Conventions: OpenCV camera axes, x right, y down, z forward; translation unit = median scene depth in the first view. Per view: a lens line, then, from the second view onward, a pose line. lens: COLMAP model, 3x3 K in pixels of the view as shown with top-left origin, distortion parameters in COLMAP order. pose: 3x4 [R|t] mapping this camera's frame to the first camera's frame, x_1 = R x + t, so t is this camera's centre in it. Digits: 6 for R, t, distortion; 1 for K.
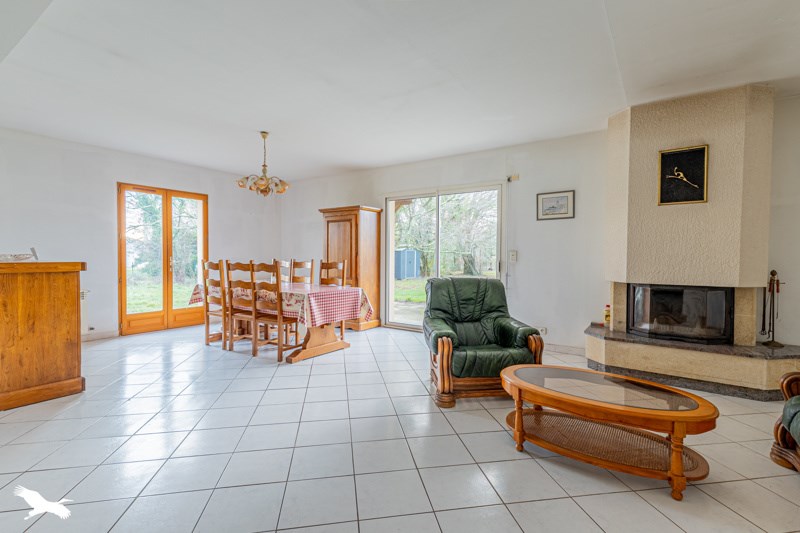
lens RADIAL K [[379.1, 0, 415.8], [0, 379.1, 262.2], [0, 0, 1]] dist [0.028158, -0.005095]
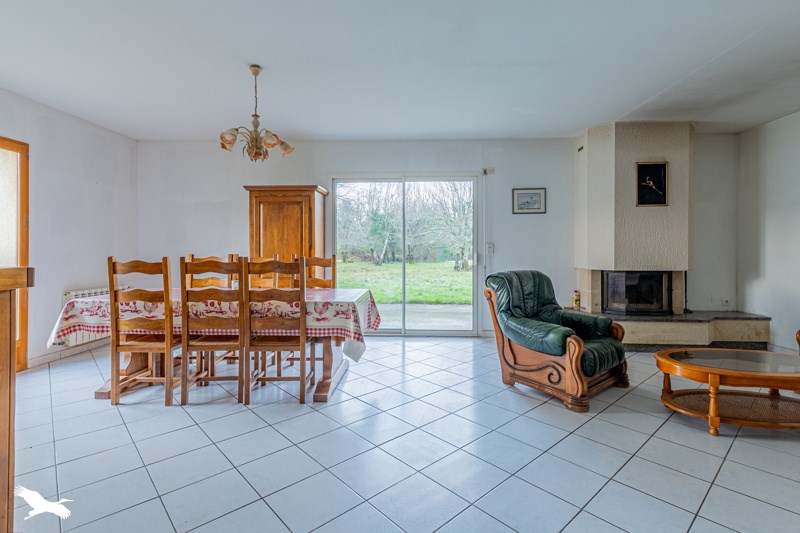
lens RADIAL K [[379.1, 0, 414.3], [0, 379.1, 247.5], [0, 0, 1]] dist [0.028158, -0.005095]
pose [[0.847727, -0.004493, 0.530413, -0.528580], [0.012749, 0.999848, -0.011906, -0.009463], [-0.530279, 0.016855, 0.847656, 0.292314]]
